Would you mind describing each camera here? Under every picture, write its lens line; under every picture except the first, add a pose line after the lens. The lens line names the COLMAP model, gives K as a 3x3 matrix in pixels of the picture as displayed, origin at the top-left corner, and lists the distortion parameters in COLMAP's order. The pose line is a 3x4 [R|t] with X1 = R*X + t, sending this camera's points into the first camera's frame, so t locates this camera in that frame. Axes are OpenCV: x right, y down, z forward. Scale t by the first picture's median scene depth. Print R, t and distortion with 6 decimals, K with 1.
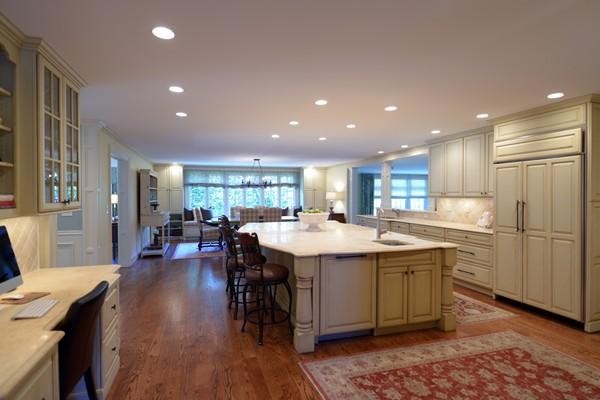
lens RADIAL K [[322.4, 0, 300.0], [0, 322.4, 200.0], [0, 0, 1]] dist [-0.002077, 0.000109]
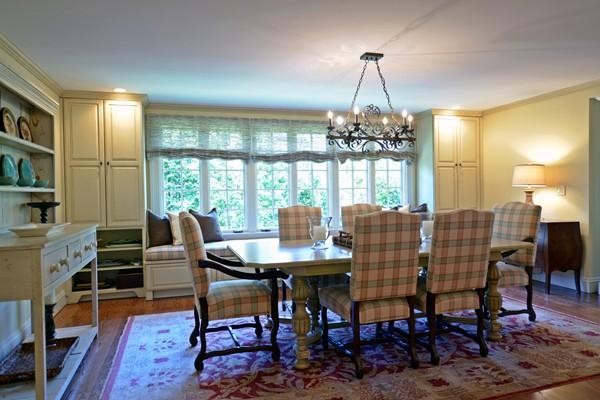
lens RADIAL K [[409.5, 0, 300.0], [0, 409.5, 200.0], [0, 0, 1]] dist [0.000851, 0.000383]
pose [[0.999887, -0.012482, -0.008335, -0.203819], [0.012461, 0.999919, -0.002581, 0.016152], [0.008366, 0.002477, 0.999962, 0.603311]]
